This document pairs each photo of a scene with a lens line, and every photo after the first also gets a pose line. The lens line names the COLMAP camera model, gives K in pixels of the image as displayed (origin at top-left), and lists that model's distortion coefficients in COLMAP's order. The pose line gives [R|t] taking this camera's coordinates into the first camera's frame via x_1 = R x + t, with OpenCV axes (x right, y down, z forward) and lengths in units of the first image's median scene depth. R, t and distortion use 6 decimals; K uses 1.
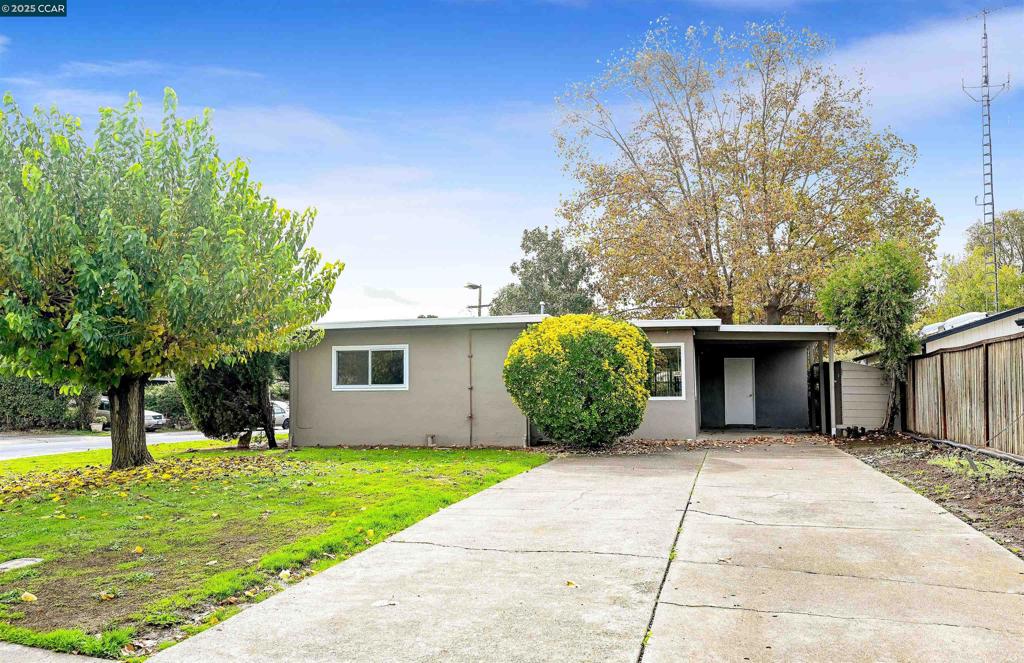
lens RADIAL K [[759.3, 0, 511.3], [0, 759.3, 355.5], [0, 0, 1]] dist [0.003011, -0.000601]
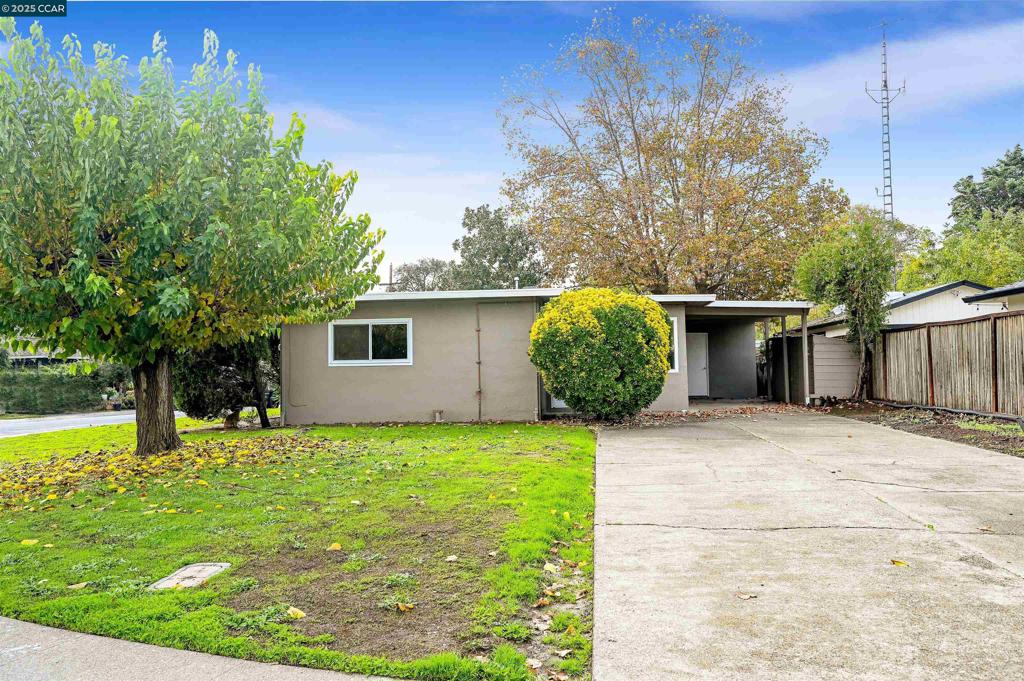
lens RADIAL K [[728.9, 0, 511.8], [0, 728.9, 339.2], [0, 0, 1]] dist [-0.001074, 0.002038]
pose [[0.986360, -0.001641, 0.164593, -0.165156], [0.000301, 0.999967, 0.008163, 0.005057], [-0.164601, -0.008002, 0.986328, 0.058318]]
